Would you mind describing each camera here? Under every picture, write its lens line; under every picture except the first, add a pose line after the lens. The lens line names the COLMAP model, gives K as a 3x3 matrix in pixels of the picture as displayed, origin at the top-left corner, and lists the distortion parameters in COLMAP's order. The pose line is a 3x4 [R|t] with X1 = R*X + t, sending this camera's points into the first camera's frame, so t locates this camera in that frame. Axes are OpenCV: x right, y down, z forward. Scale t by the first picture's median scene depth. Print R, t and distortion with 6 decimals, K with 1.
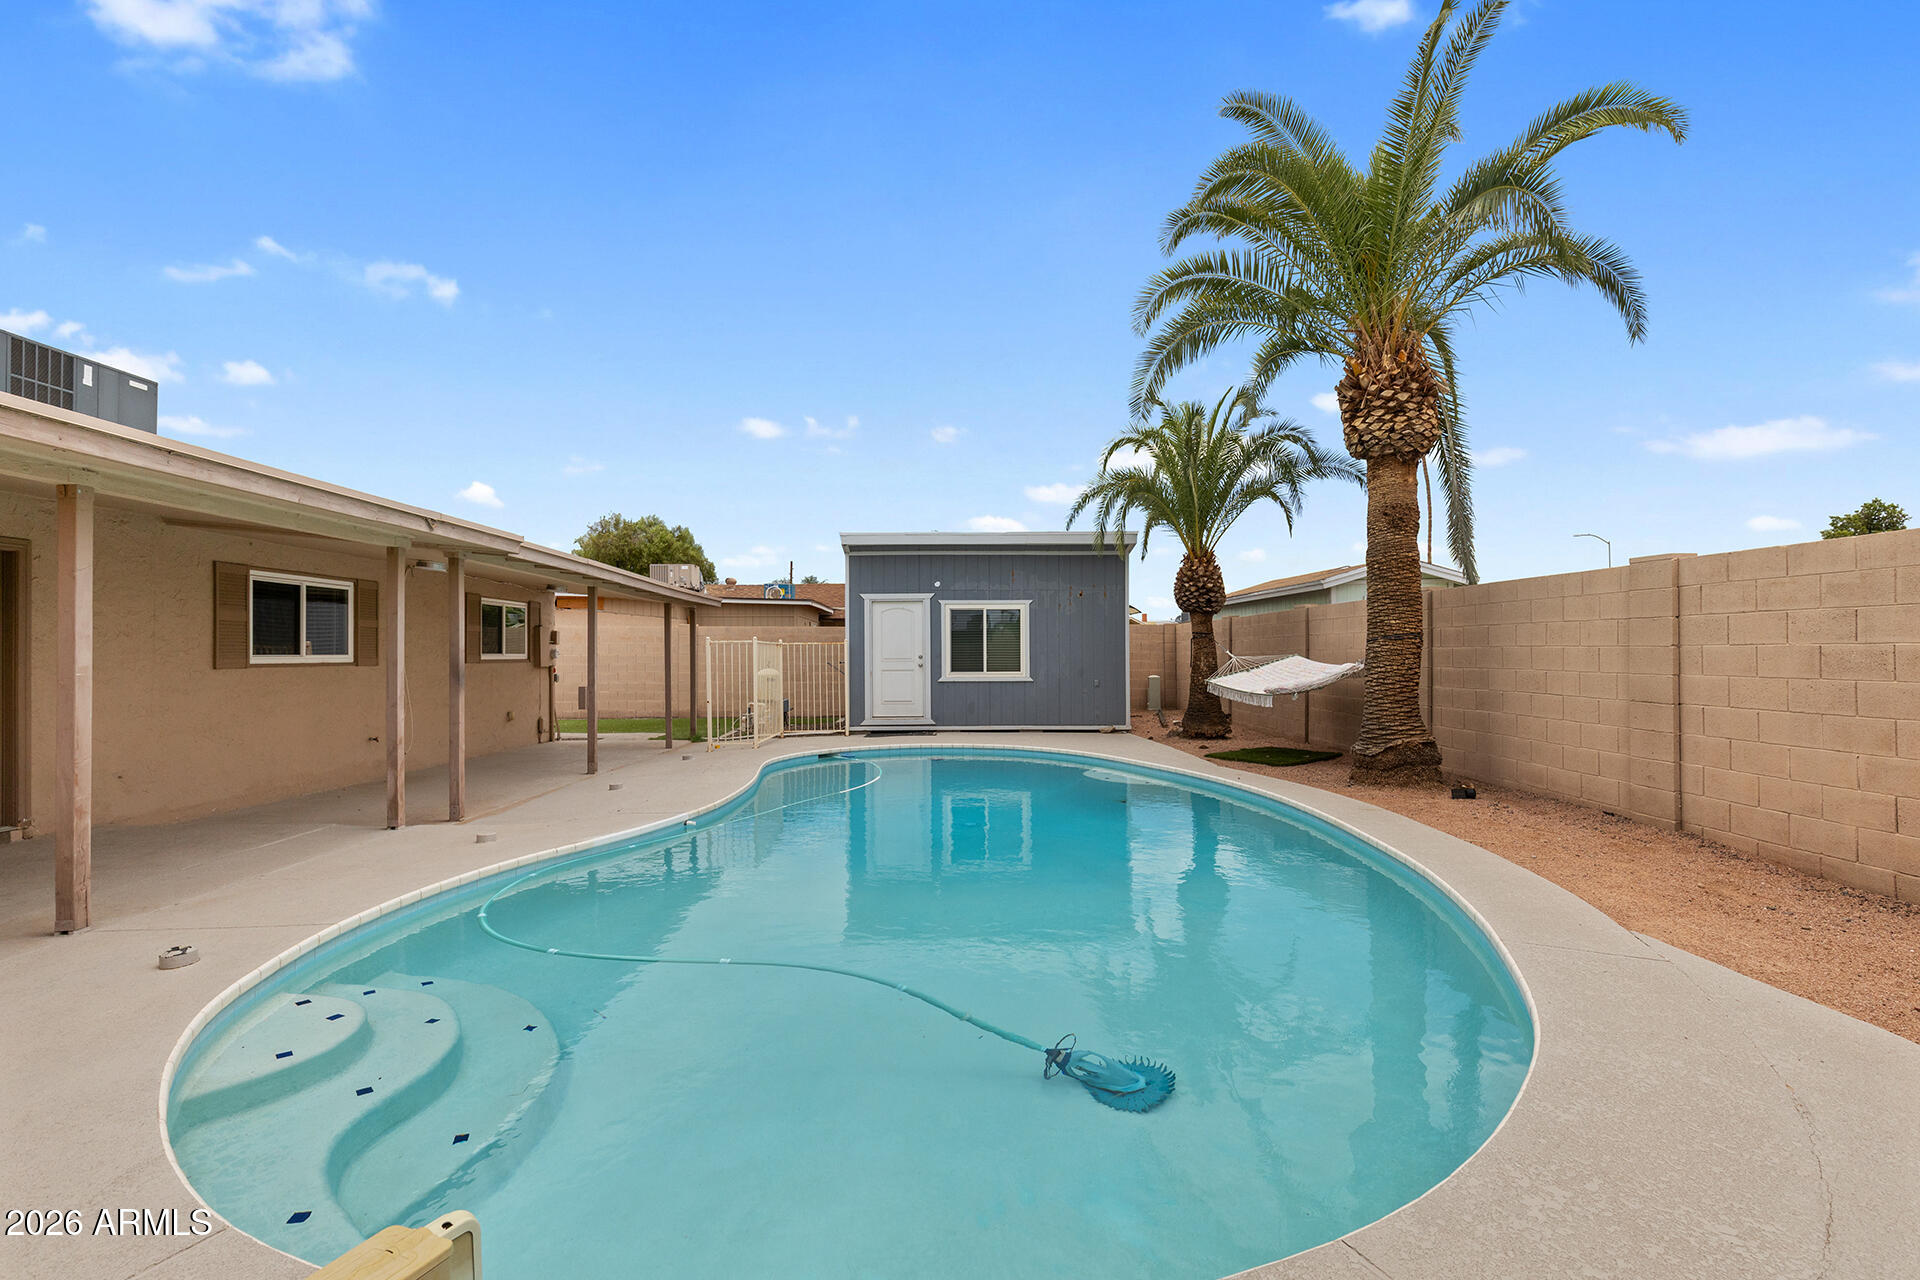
lens RADIAL K [[869.6, 0, 956.5], [0, 869.6, 643.4], [0, 0, 1]] dist [0.011074, 0.000014]
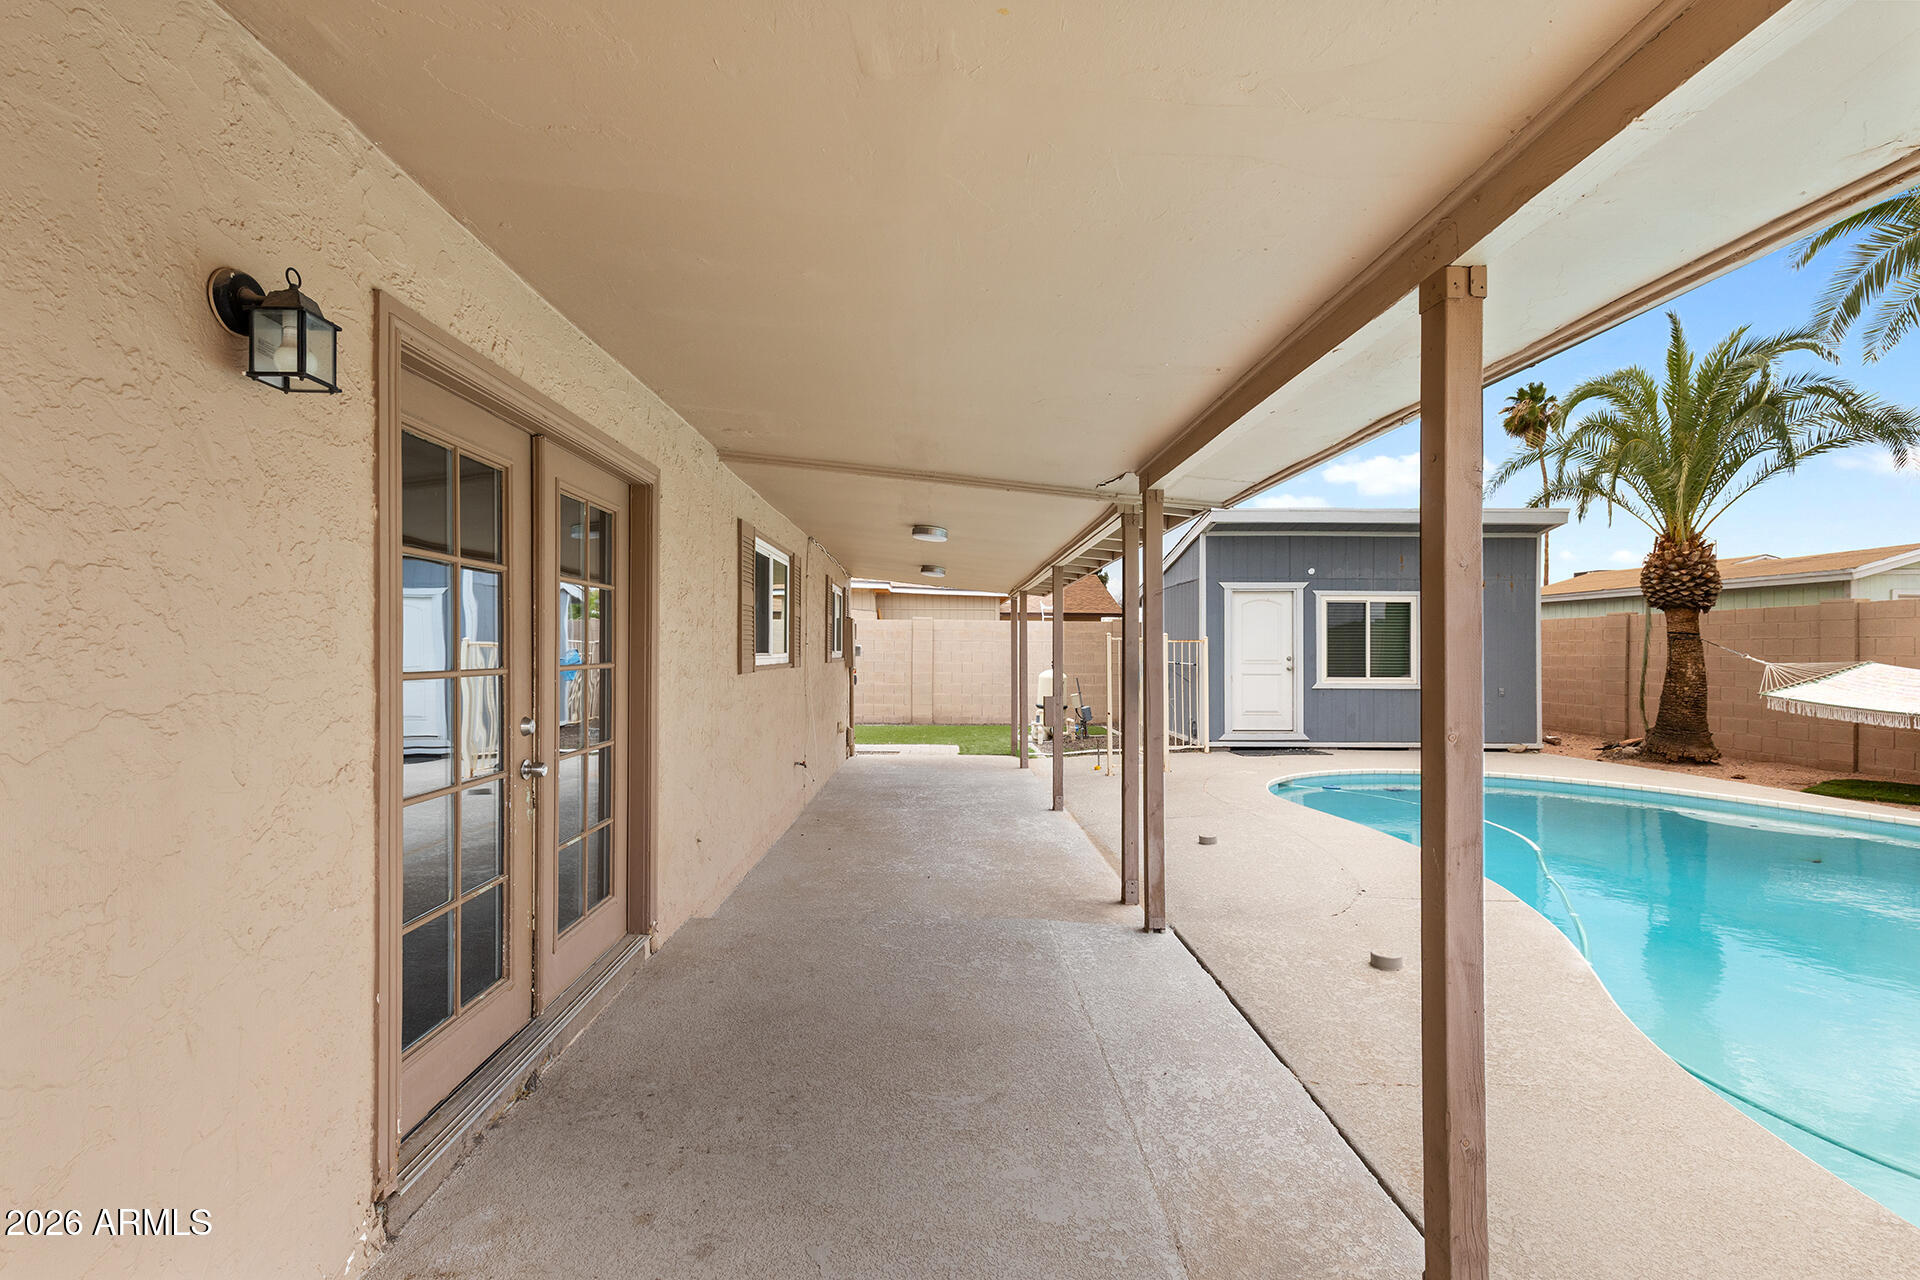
lens RADIAL K [[869.6, 0, 956.5], [0, 869.6, 643.4], [0, 0, 1]] dist [0.011074, 0.000014]
pose [[0.999945, 0.009041, -0.005388, -0.361123], [-0.009015, 0.999947, 0.004873, -0.000142], [0.005431, -0.004824, 0.999974, 0.167120]]
